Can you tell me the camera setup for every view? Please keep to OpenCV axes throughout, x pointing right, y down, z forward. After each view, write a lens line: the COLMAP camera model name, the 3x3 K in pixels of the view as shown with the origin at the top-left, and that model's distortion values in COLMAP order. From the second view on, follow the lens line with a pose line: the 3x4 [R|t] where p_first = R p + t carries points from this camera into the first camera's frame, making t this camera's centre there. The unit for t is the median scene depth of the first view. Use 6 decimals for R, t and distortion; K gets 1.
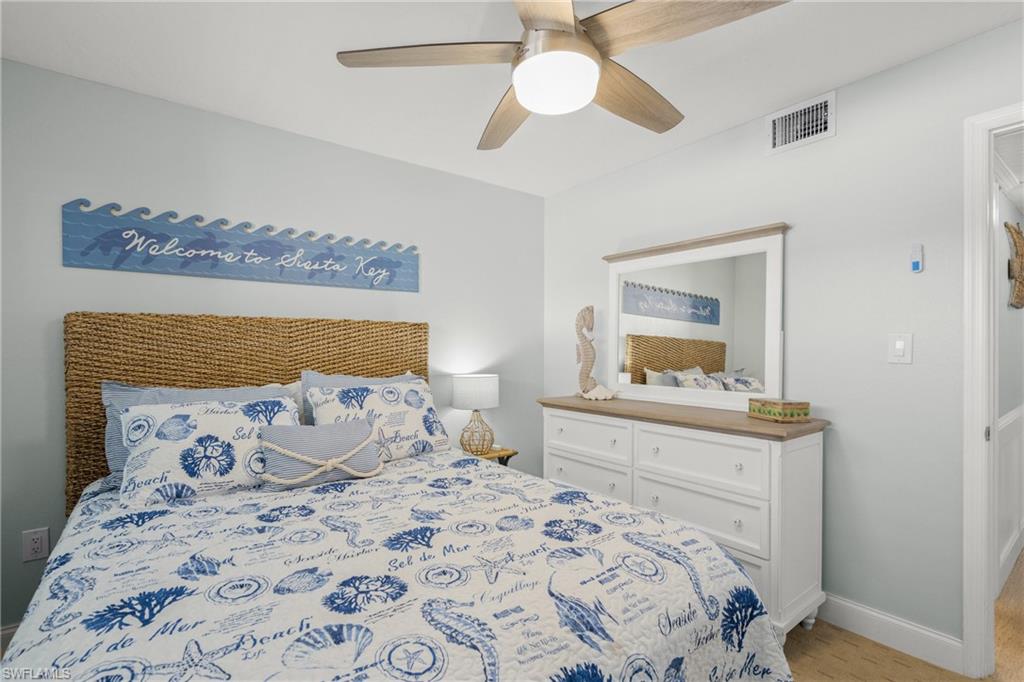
lens RADIAL K [[476.3, 0, 506.6], [0, 476.3, 348.0], [0, 0, 1]] dist [-0.003428, 0.000909]
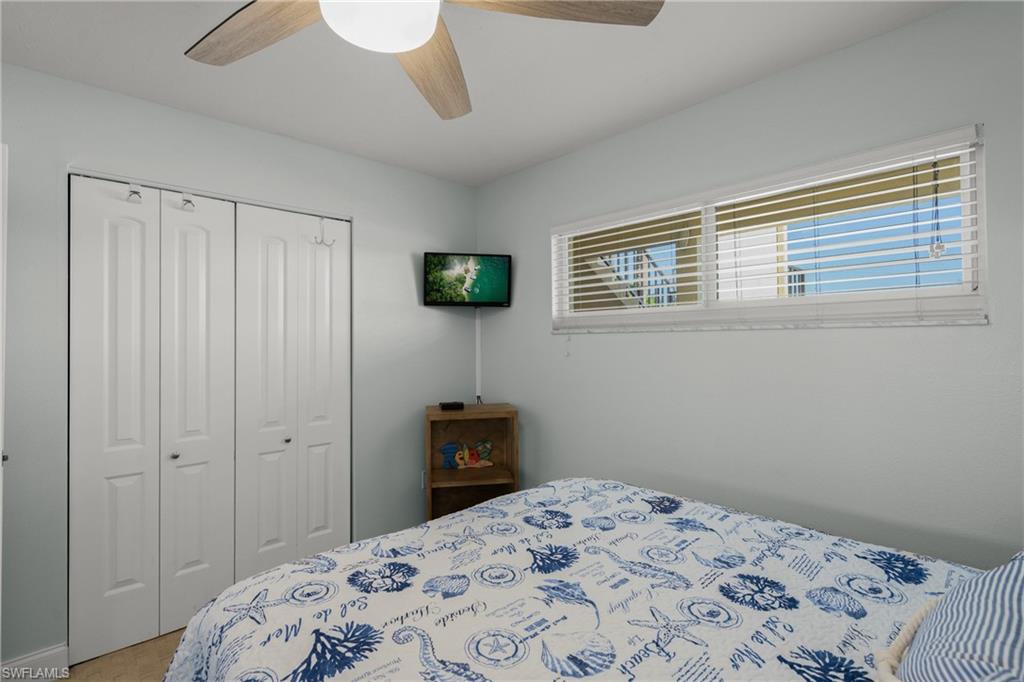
lens RADIAL K [[476.3, 0, 507.5], [0, 476.3, 337.7], [0, 0, 1]] dist [-0.003428, 0.000909]
pose [[-0.994466, 0.015230, -0.103947, -0.316945], [0.016184, 0.999834, -0.008339, -0.041054], [0.103802, -0.009975, -0.994548, 1.439625]]
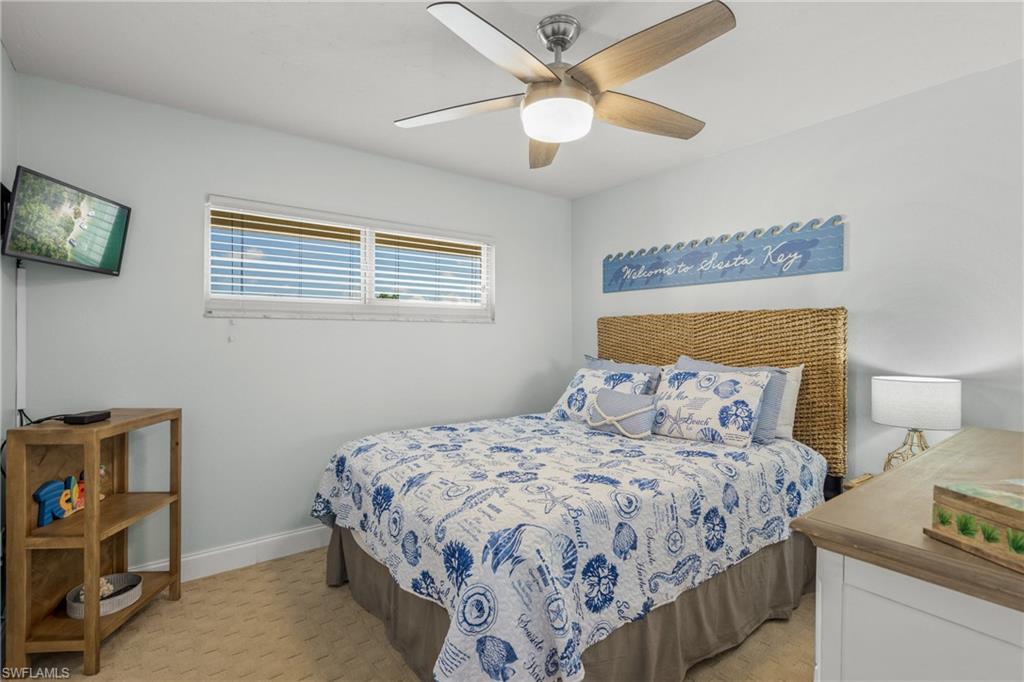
lens RADIAL K [[476.3, 0, 513.0], [0, 476.3, 337.6], [0, 0, 1]] dist [-0.003428, 0.000909]
pose [[-0.011618, 0.009717, -0.999885, 0.954160], [-0.000687, 0.999952, 0.009726, -0.012801], [0.999932, 0.000800, -0.011610, 0.655610]]
